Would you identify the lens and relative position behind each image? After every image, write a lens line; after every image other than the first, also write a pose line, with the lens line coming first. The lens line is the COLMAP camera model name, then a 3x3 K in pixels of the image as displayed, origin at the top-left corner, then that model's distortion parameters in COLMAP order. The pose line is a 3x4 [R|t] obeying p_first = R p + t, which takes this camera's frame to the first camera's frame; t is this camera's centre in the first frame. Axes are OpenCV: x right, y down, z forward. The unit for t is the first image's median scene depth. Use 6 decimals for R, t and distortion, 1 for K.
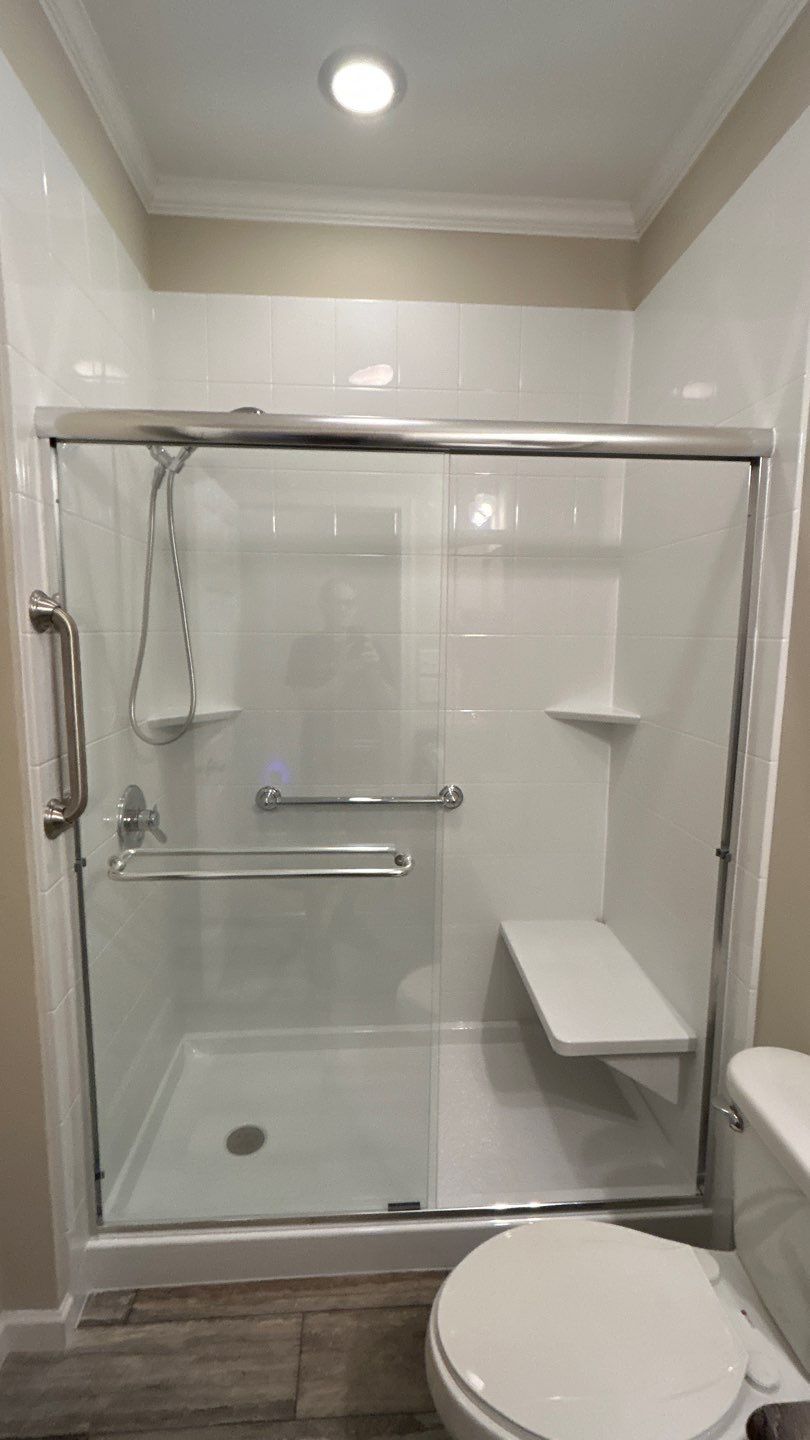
lens RADIAL K [[655.0, 0, 404.9], [0, 655.0, 721.0], [0, 0, 1]] dist [-0.000641, -0.000131]
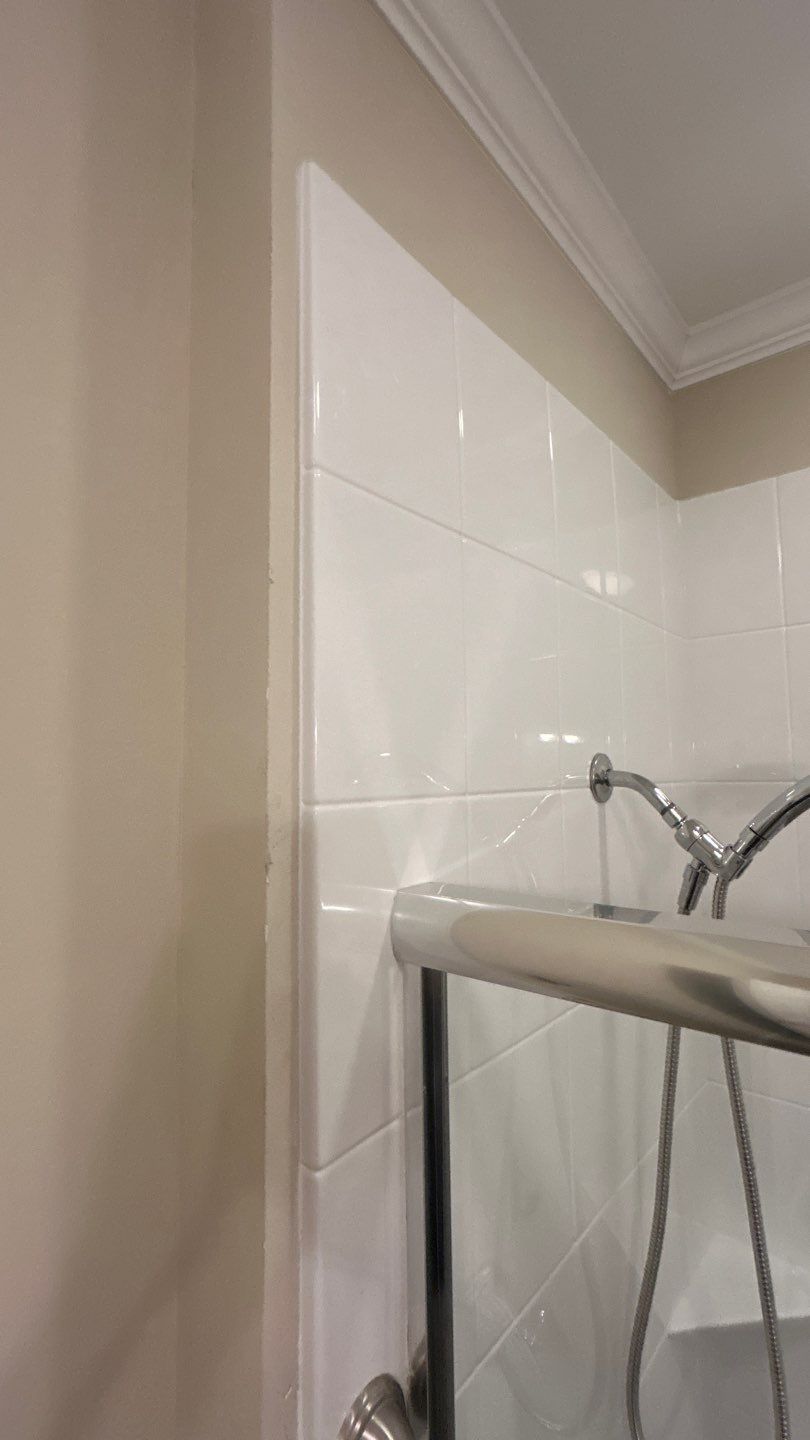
lens RADIAL K [[655.0, 0, 404.9], [0, 655.0, 721.0], [0, 0, 1]] dist [-0.000641, -0.000131]
pose [[0.715576, -0.078237, -0.694140, -0.208649], [-0.074737, 0.979429, -0.187437, -0.415946], [0.694525, 0.186003, 0.695009, 0.561465]]
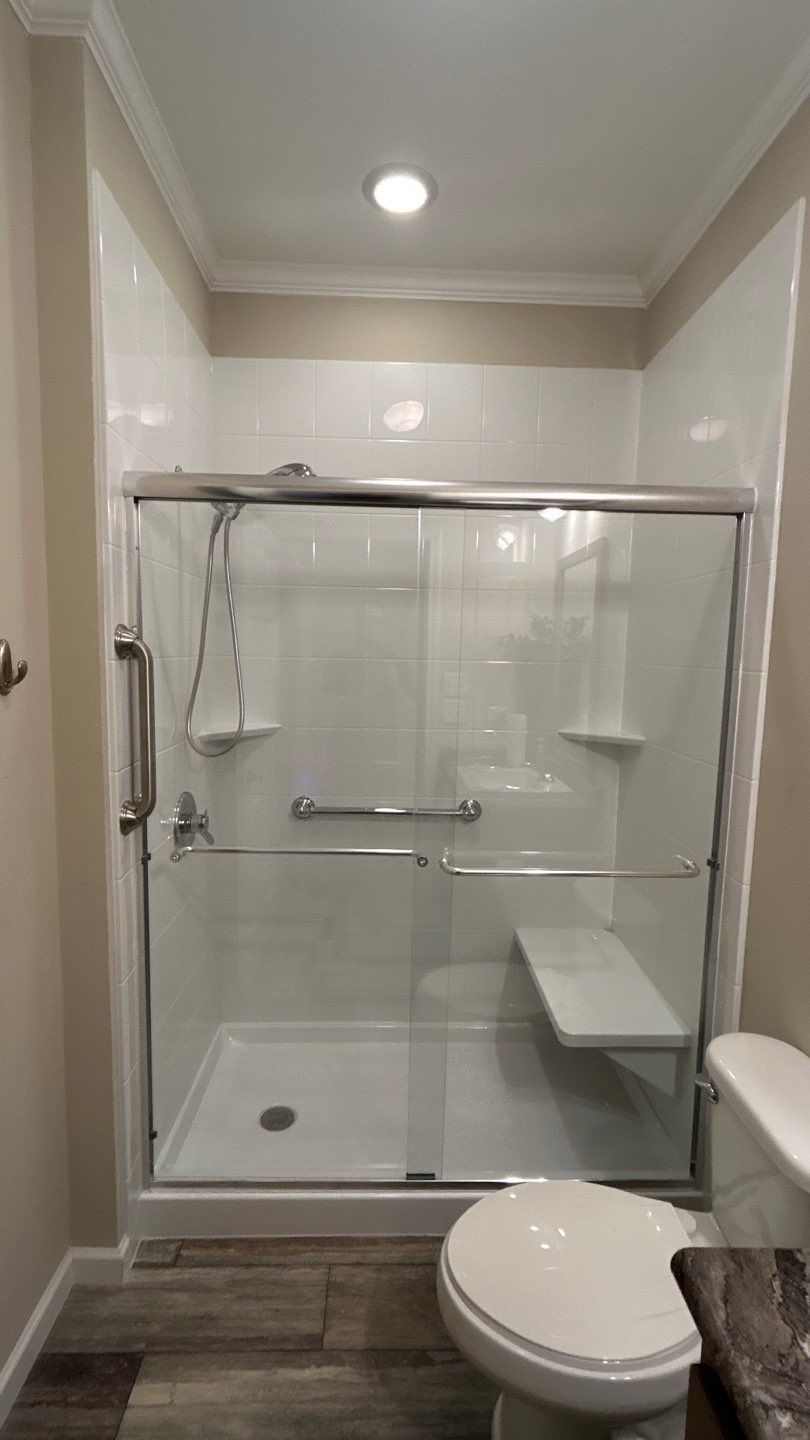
lens RADIAL K [[655.0, 0, 404.9], [0, 655.0, 721.0], [0, 0, 1]] dist [-0.000641, -0.000131]
pose [[0.999177, 0.015655, -0.037421, 0.001583], [-0.016712, 0.999465, -0.028097, 0.001021], [0.036961, 0.028699, 0.998905, -0.135171]]
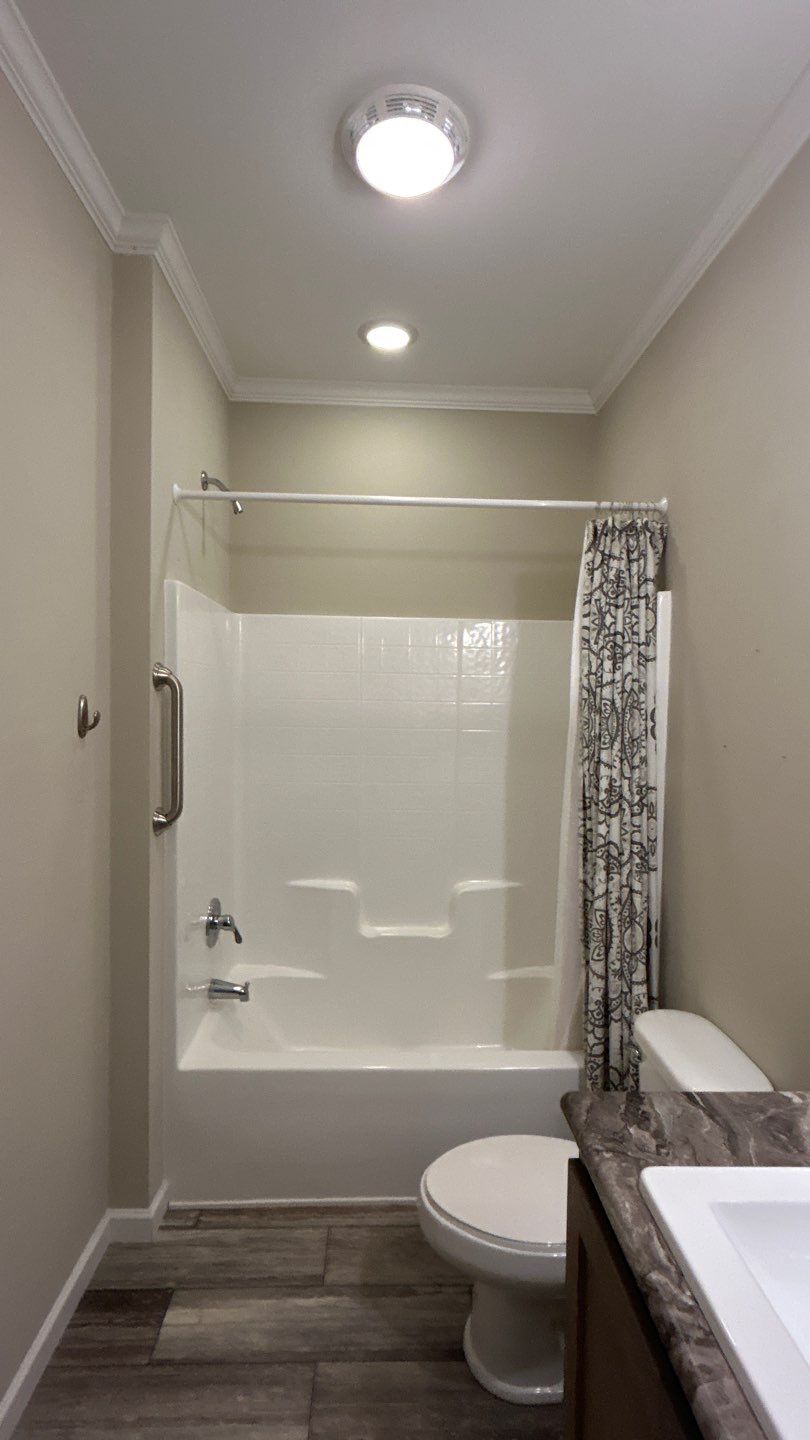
lens RADIAL K [[691.5, 0, 405.0], [0, 691.5, 720.0], [0, 0, 1]] dist [-0.001966, -0.000282]
pose [[0.999462, 0.009129, -0.031499, 0.028822], [-0.012285, 0.994759, -0.101510, 0.033023], [0.030408, 0.101842, 0.994336, -0.440709]]
